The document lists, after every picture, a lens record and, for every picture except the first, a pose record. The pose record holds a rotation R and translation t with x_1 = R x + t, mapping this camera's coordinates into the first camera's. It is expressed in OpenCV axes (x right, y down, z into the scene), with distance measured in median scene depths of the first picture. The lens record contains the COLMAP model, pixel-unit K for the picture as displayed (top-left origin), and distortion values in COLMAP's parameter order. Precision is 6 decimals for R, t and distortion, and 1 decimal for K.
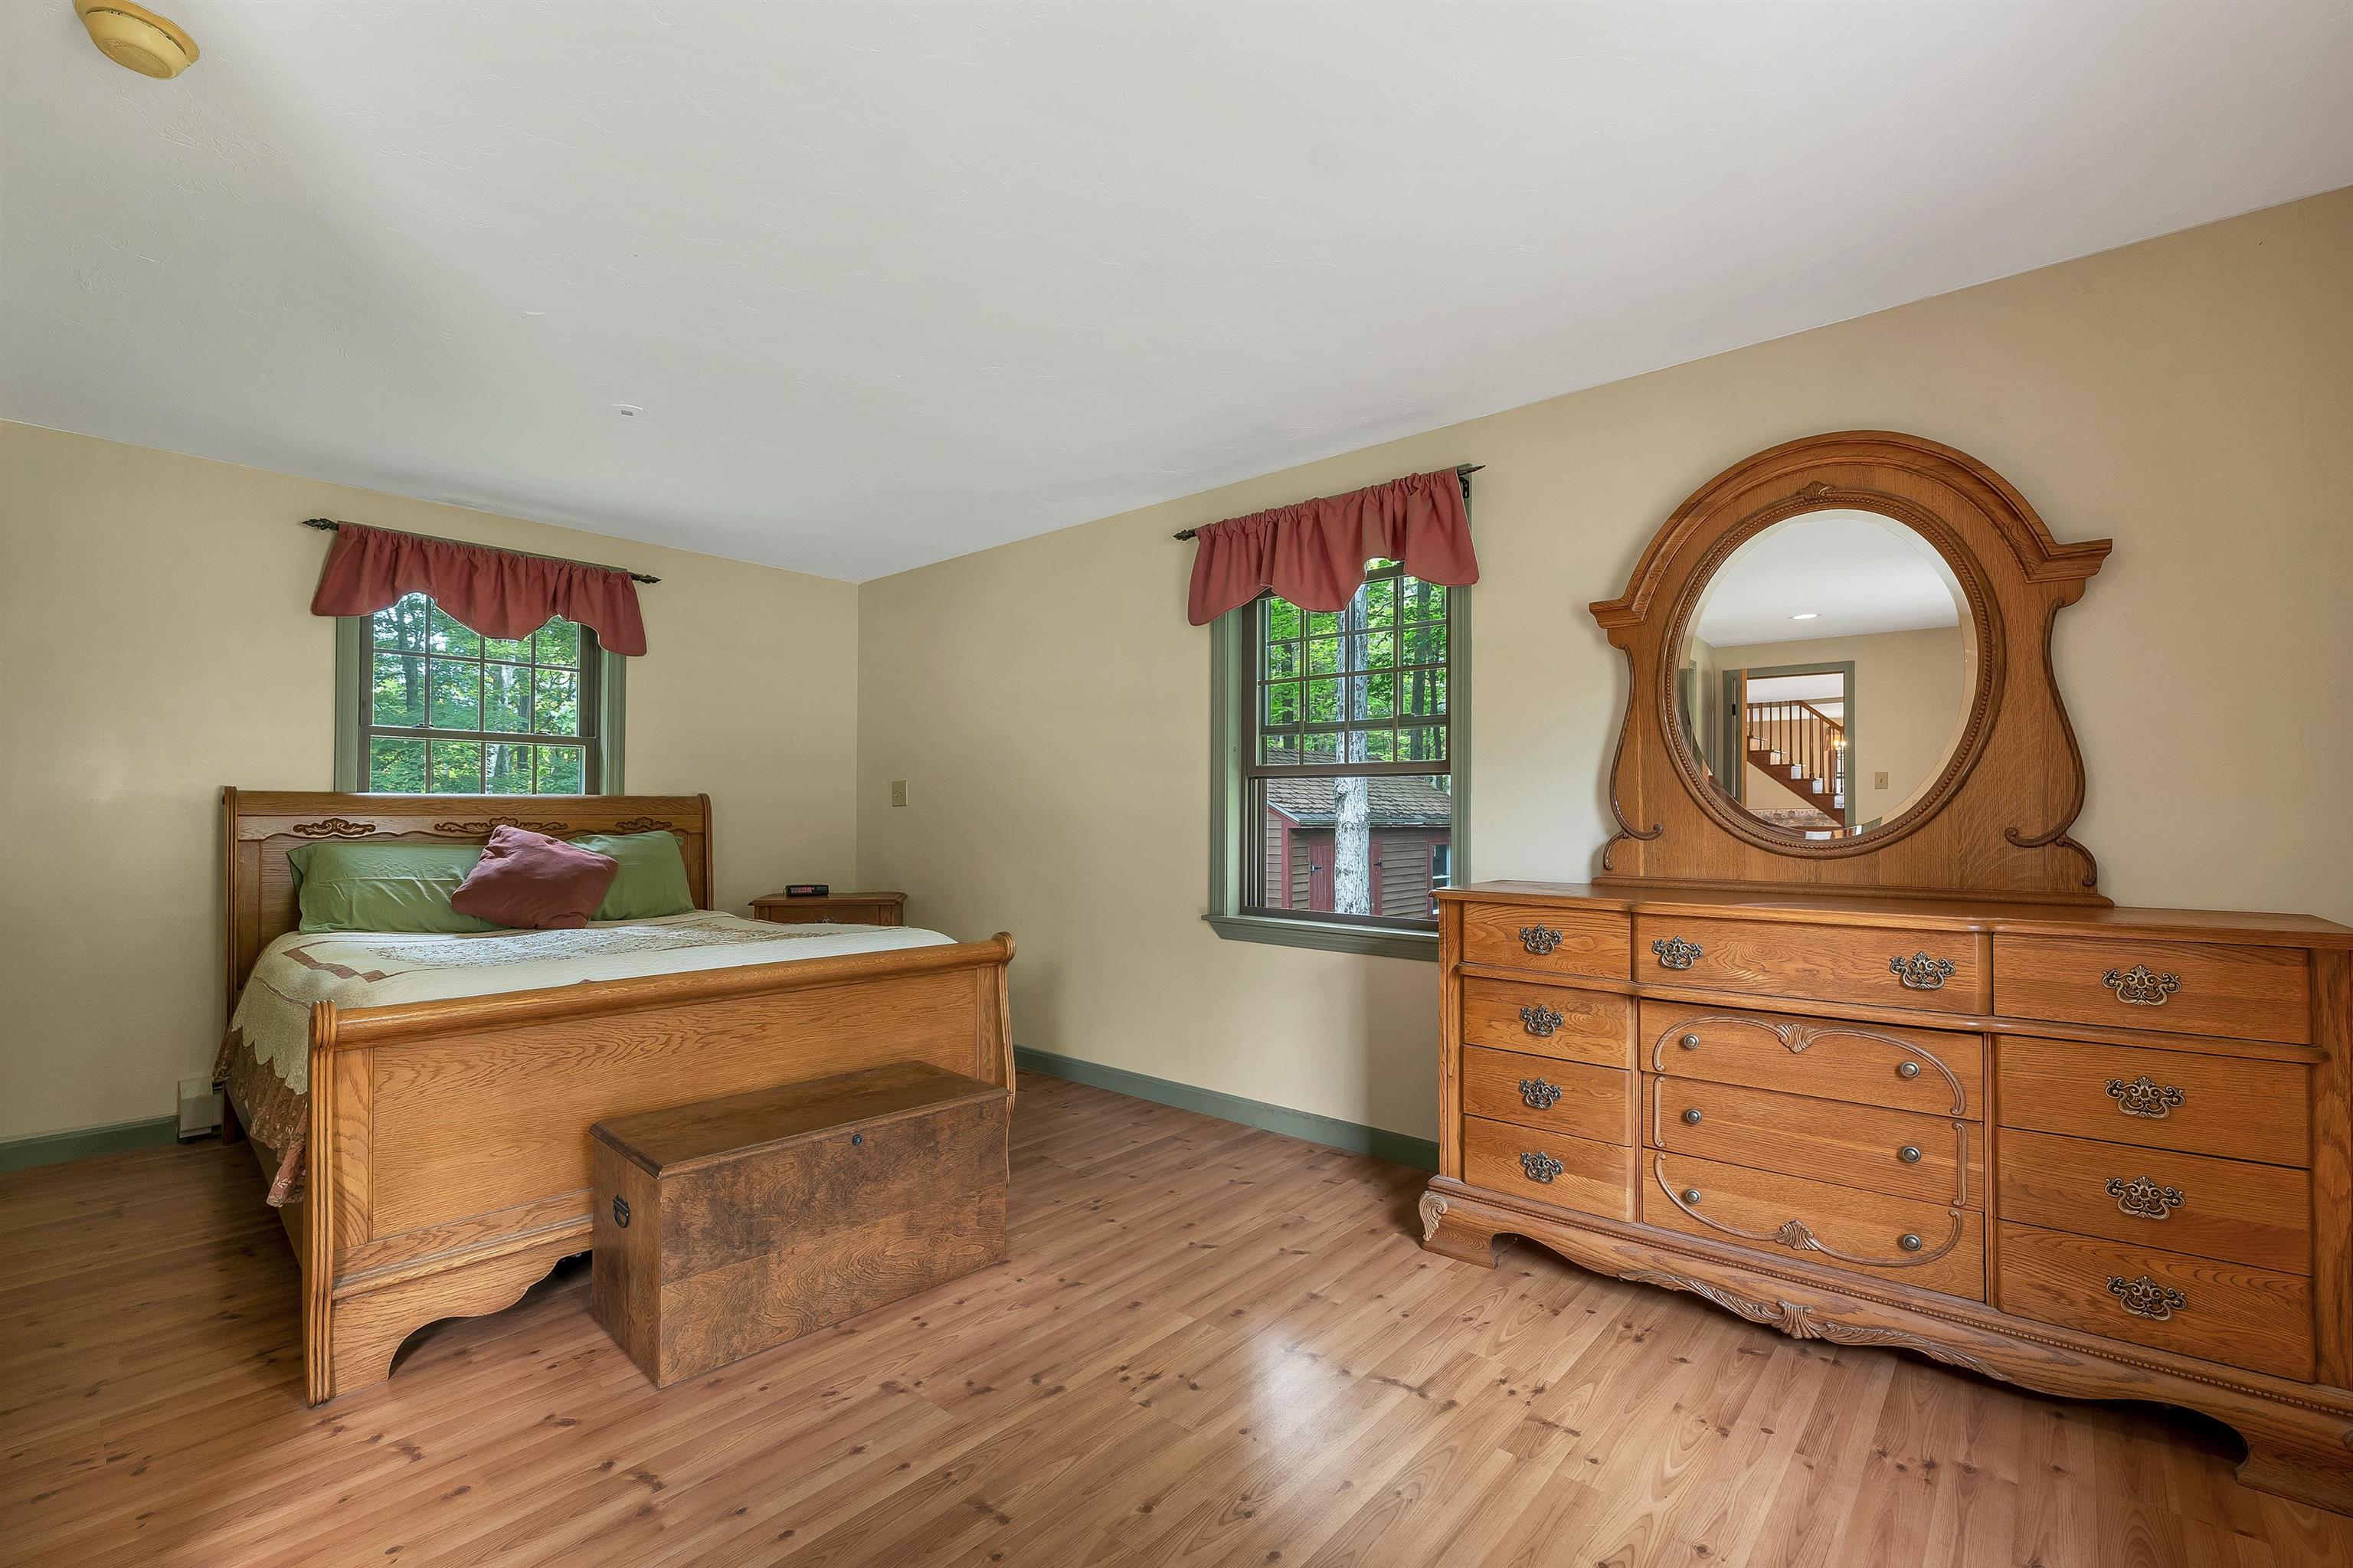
lens RADIAL K [[1013.7, 0, 1176.5], [0, 1013.7, 784.0], [0, 0, 1]] dist [0.000054, 0.000105]
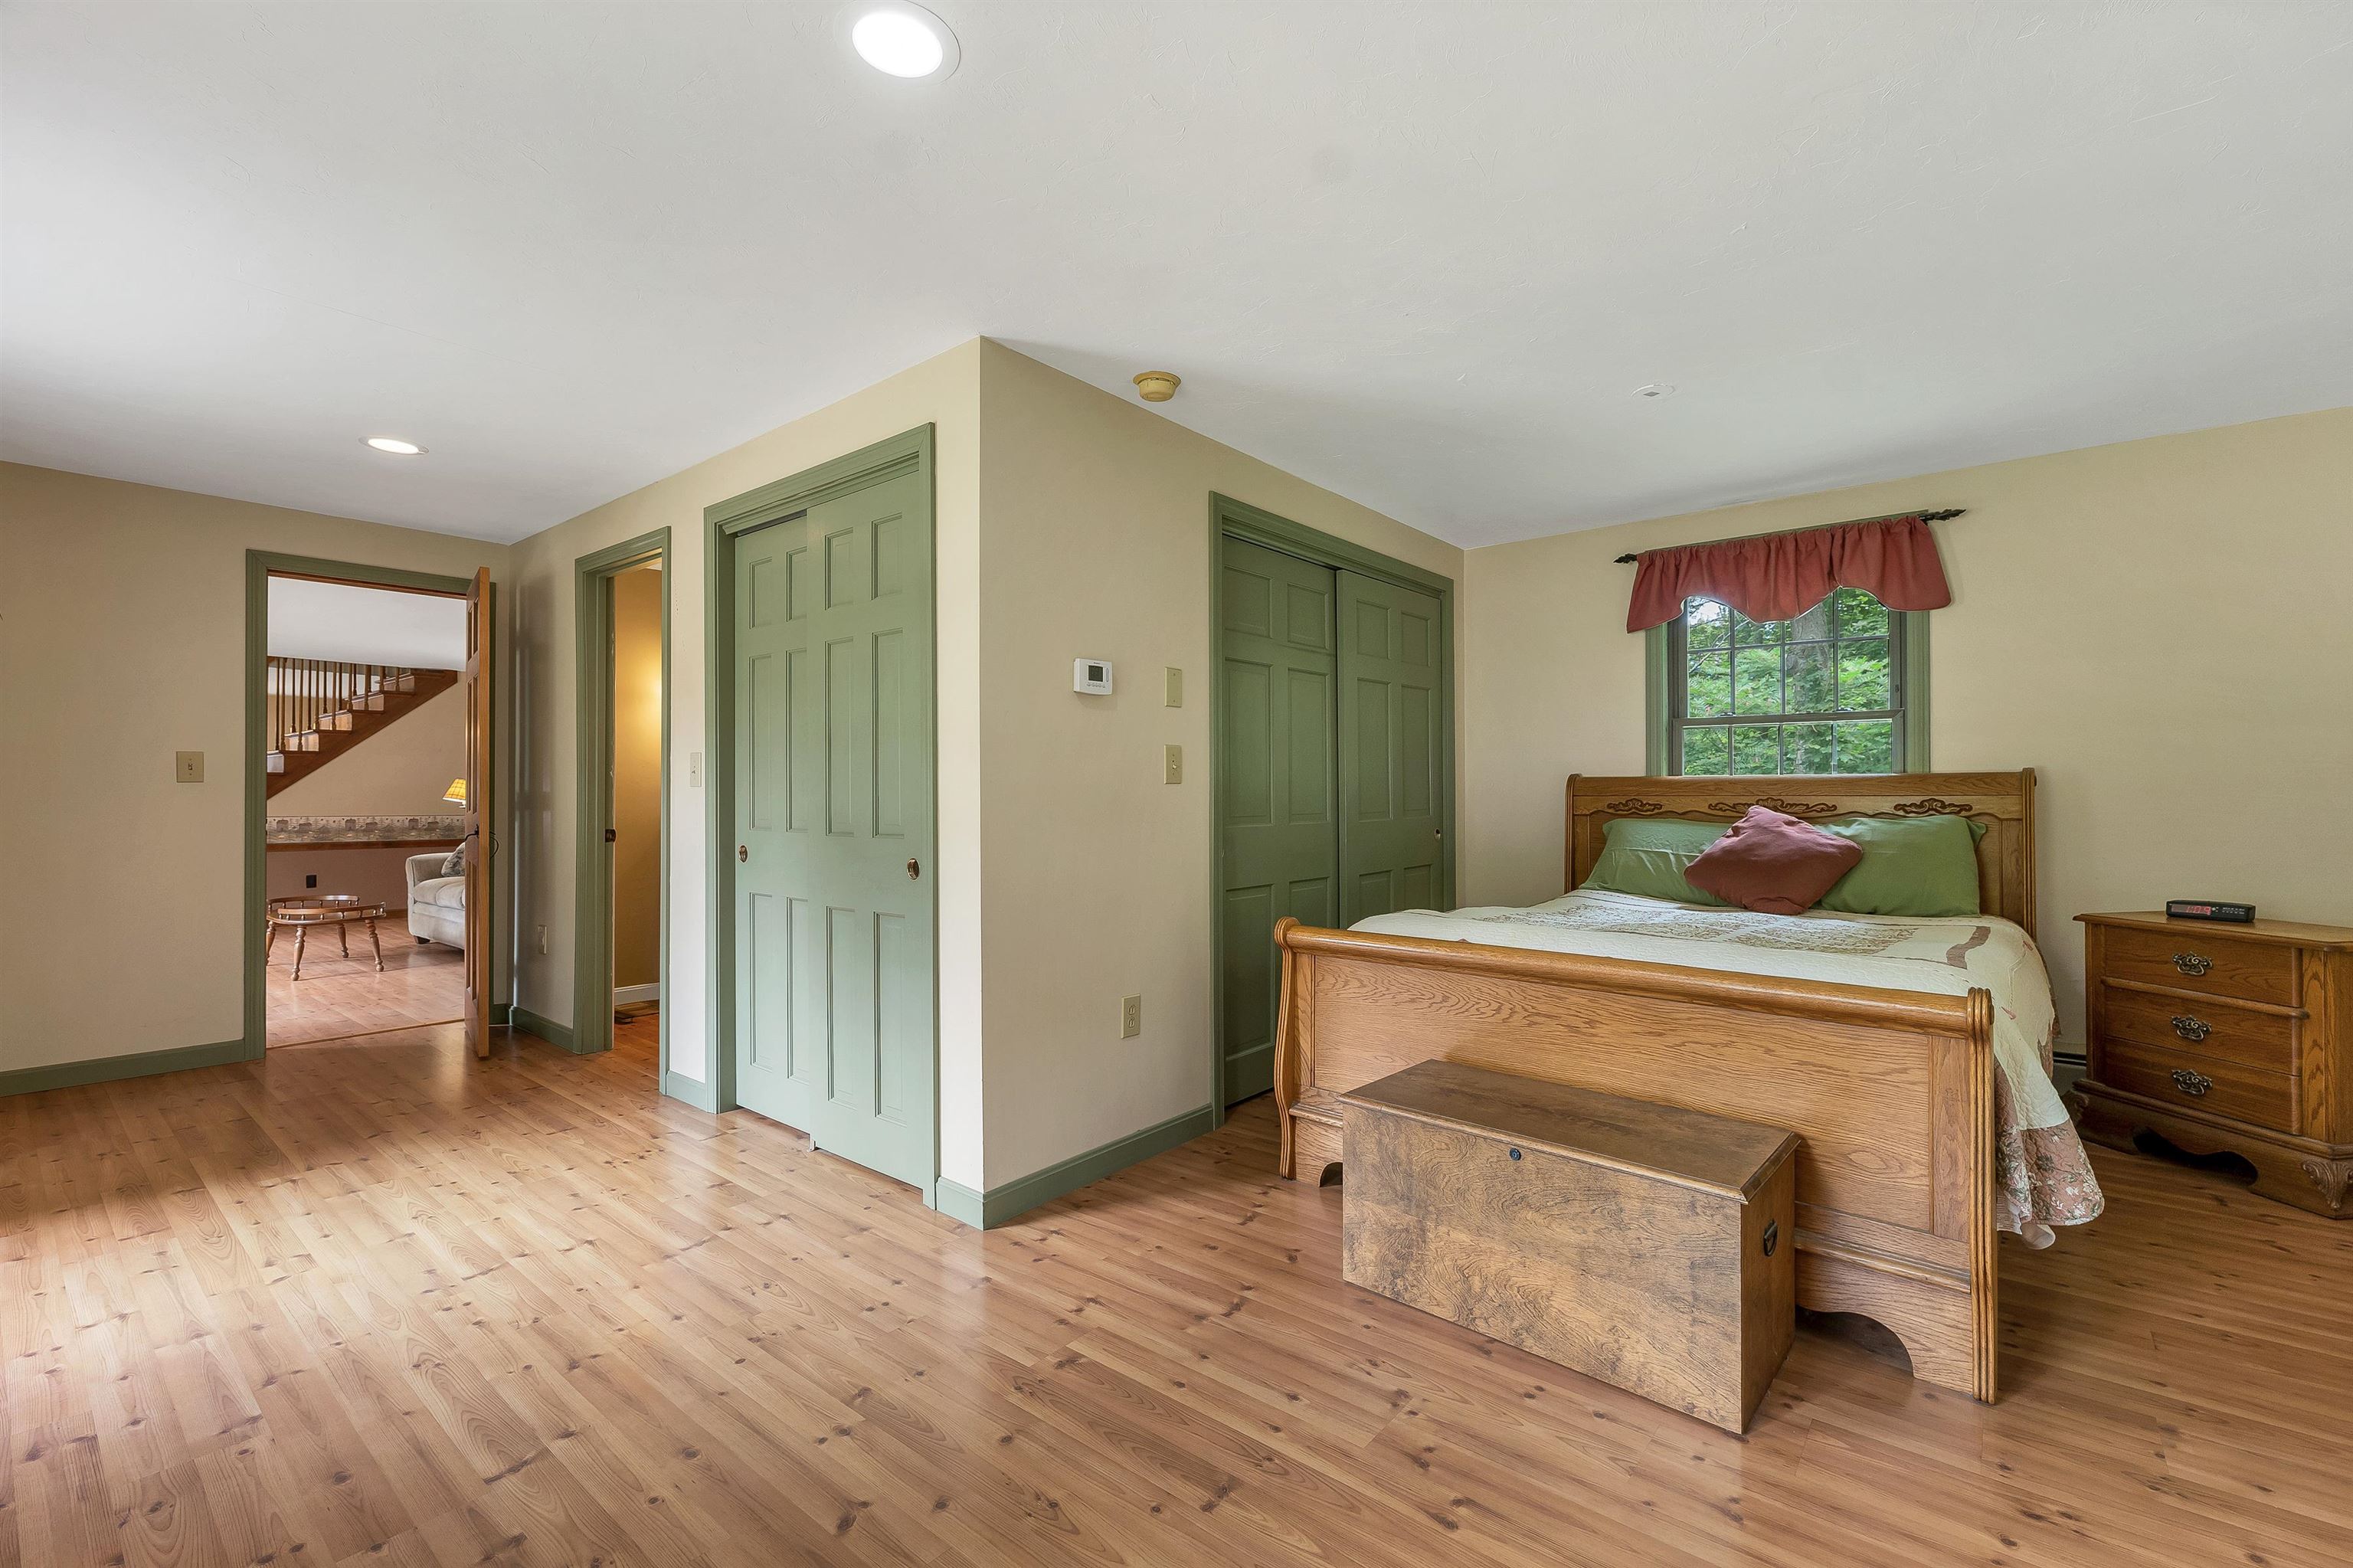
lens RADIAL K [[1019.1, 0, 1180.6], [0, 1019.1, 760.5], [0, 0, 1]] dist [0.000375, -0.000265]
pose [[0.025529, -0.032827, -0.999135, 0.422929], [0.030669, 0.999016, -0.032040, 0.012626], [0.999204, -0.029825, 0.026511, 0.480874]]
